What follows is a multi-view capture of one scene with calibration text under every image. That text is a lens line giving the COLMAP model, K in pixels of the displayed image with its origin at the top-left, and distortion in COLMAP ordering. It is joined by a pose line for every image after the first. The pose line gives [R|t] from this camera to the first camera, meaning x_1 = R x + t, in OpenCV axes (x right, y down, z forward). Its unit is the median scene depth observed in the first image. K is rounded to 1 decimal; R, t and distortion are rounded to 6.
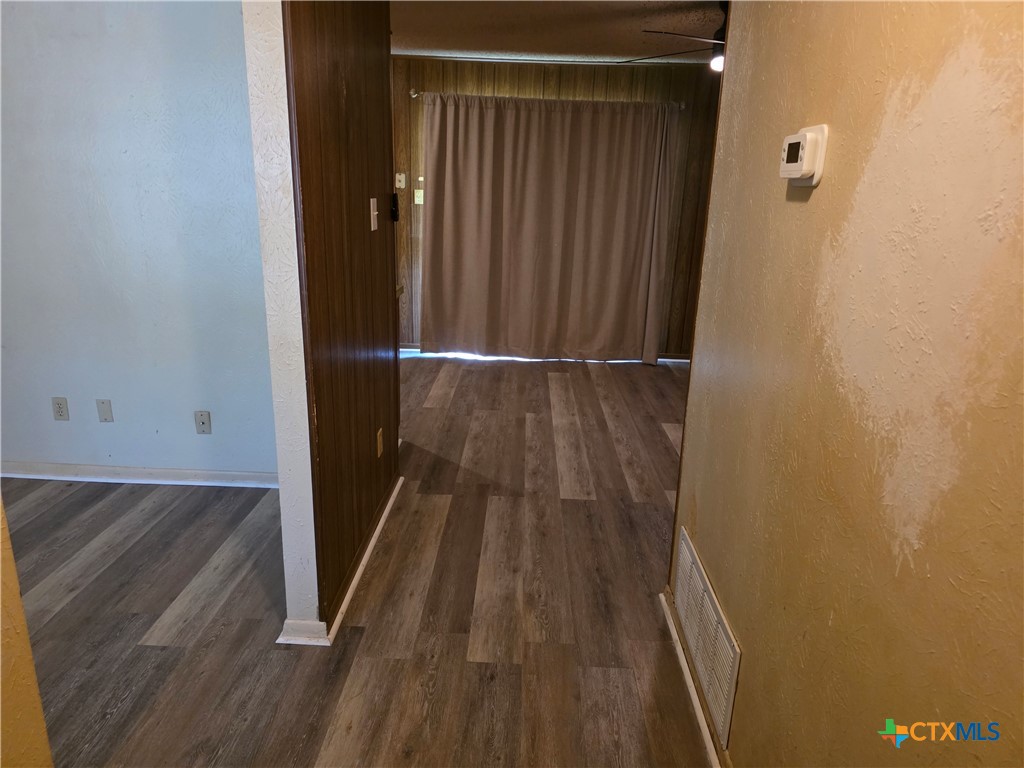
lens RADIAL K [[683.6, 0, 514.2], [0, 683.6, 386.8], [0, 0, 1]] dist [0.031054, -0.014329]
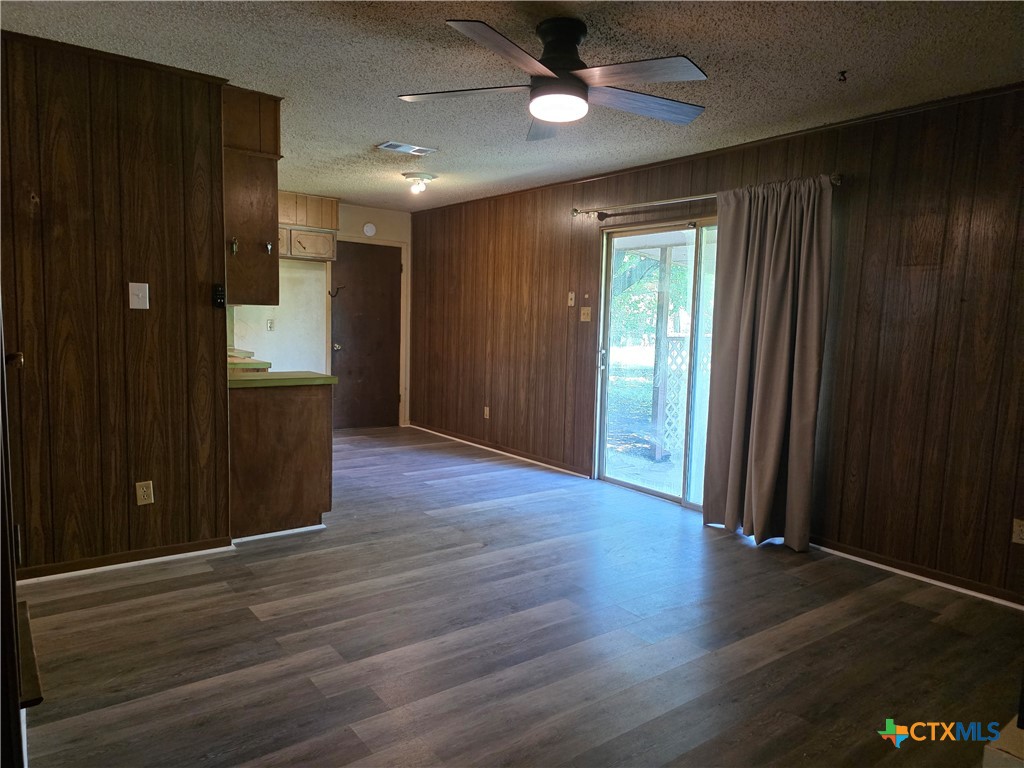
lens RADIAL K [[683.6, 0, 514.9], [0, 683.6, 385.4], [0, 0, 1]] dist [0.031054, -0.014329]
pose [[0.625441, 0.062635, -0.777754, 0.806315], [-0.217822, 0.971161, -0.096954, -0.092203], [0.749251, 0.230051, 0.621047, 0.510505]]
